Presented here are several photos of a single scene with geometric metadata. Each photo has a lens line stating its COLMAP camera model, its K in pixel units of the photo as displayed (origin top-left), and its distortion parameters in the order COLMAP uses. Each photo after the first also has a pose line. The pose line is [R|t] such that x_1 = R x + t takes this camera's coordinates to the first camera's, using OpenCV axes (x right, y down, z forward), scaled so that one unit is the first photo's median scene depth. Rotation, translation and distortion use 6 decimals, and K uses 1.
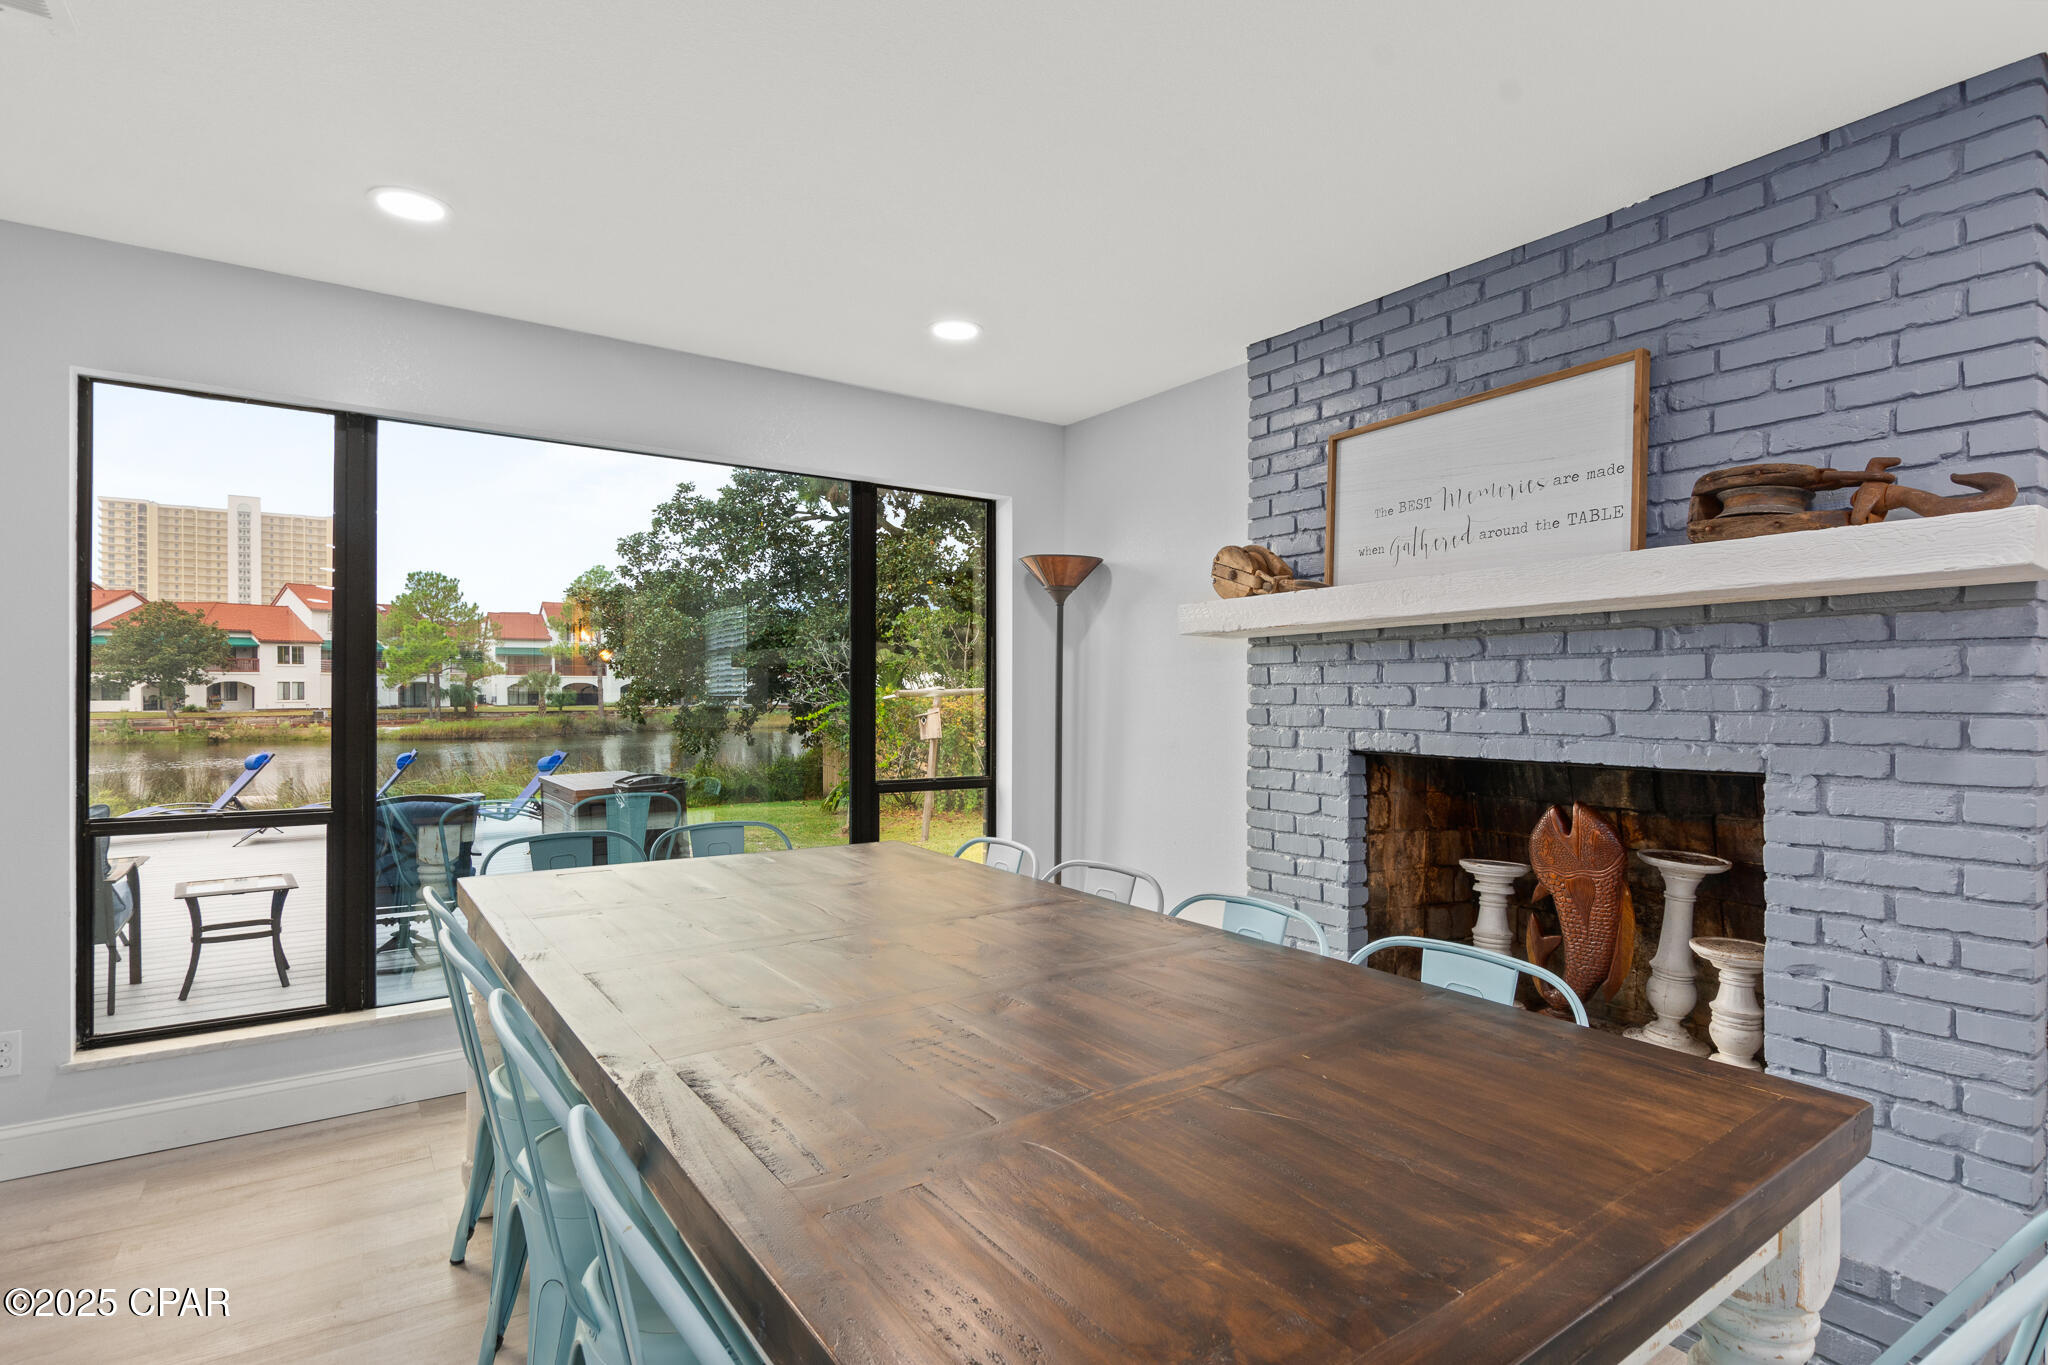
lens RADIAL K [[1007.2, 0, 1030.2], [0, 1007.2, 698.7], [0, 0, 1]] dist [0.001853, -0.000358]
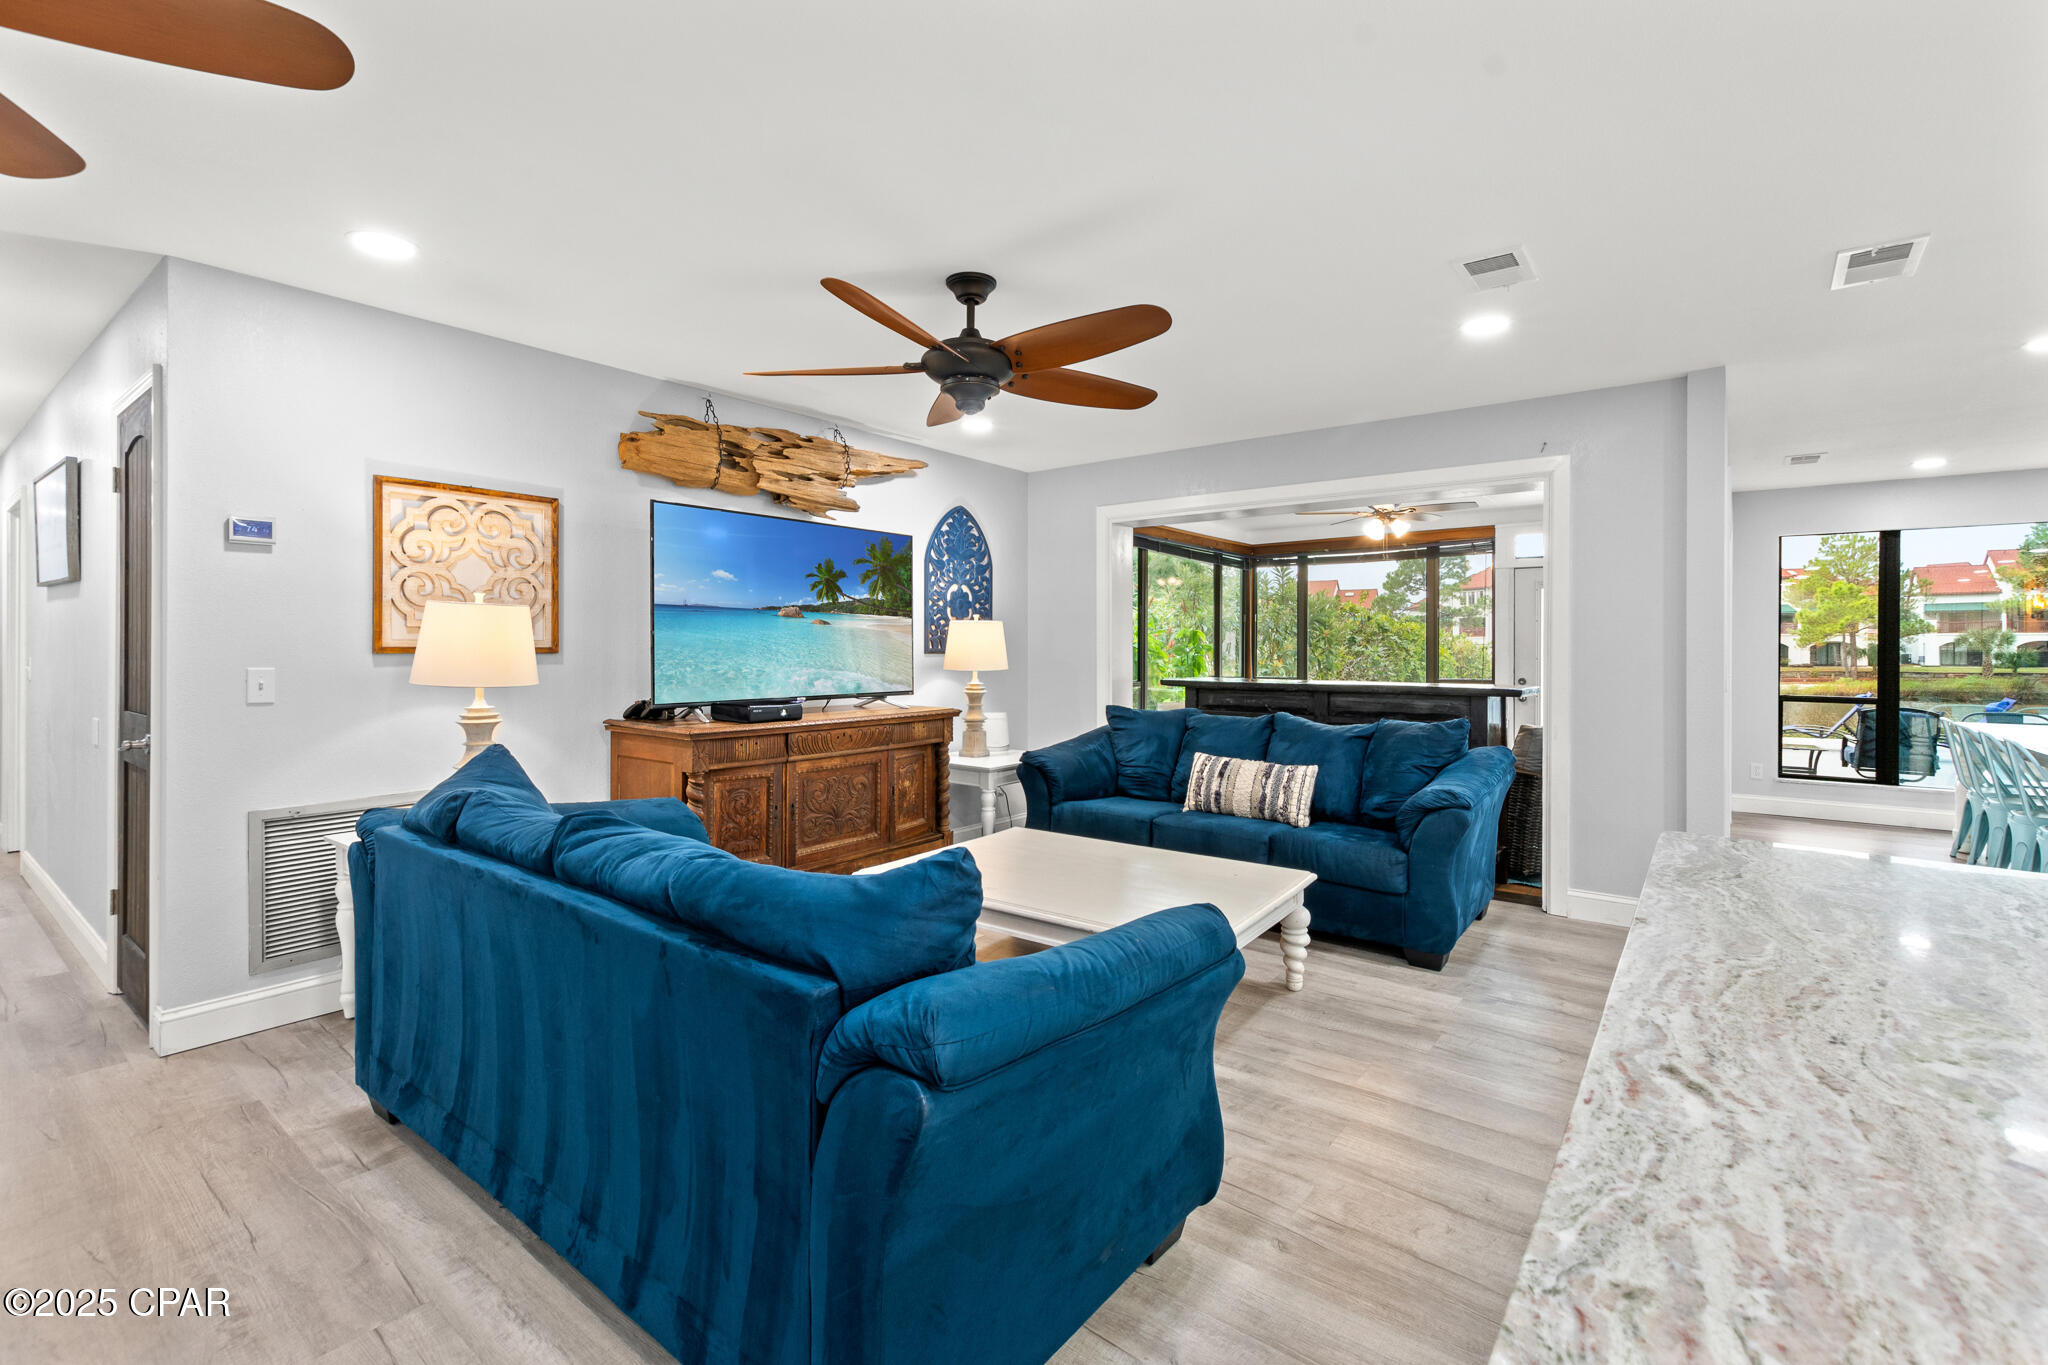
lens RADIAL K [[906.3, 0, 1037.5], [0, 906.3, 650.6], [0, 0, 1]] dist [-0.000488, -0.000906]
pose [[0.305288, 0.000338, -0.952260, 0.564098], [-0.007420, 0.999970, -0.002024, 0.012280], [0.952231, 0.007684, 0.305282, -1.183534]]
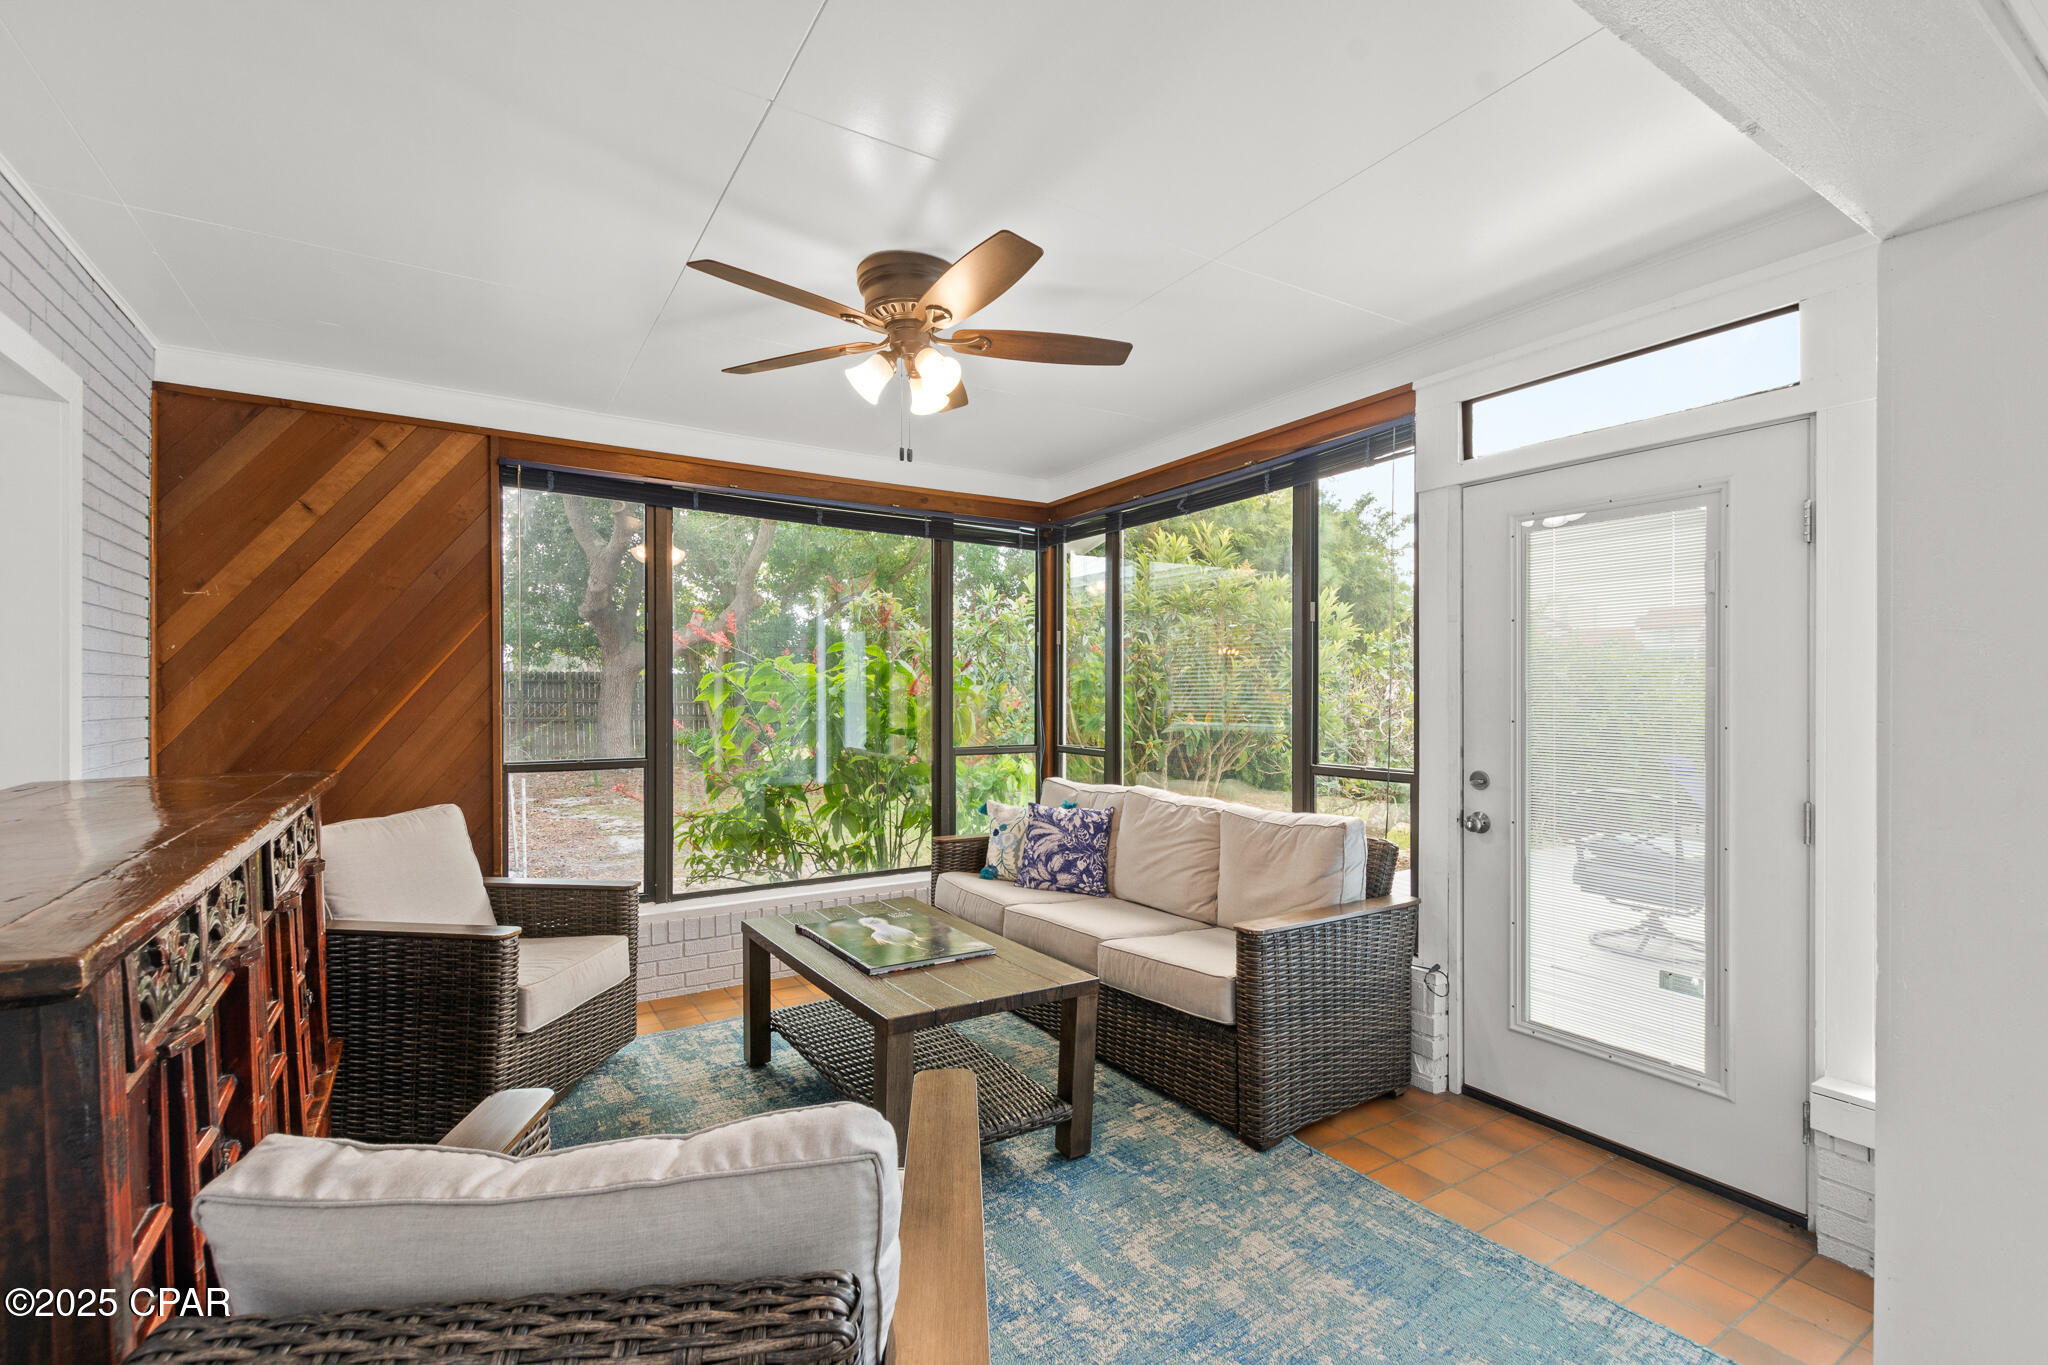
lens RADIAL K [[899.3, 0, 1024.0], [0, 899.3, 682.5], [0, 0, 1]] dist [0.001275, -0.000220]
pose [[-0.039492, -0.011089, -0.999158, -0.234691], [-0.005913, 0.999924, -0.010864, -0.003679], [0.999202, 0.005479, -0.039555, 0.087426]]
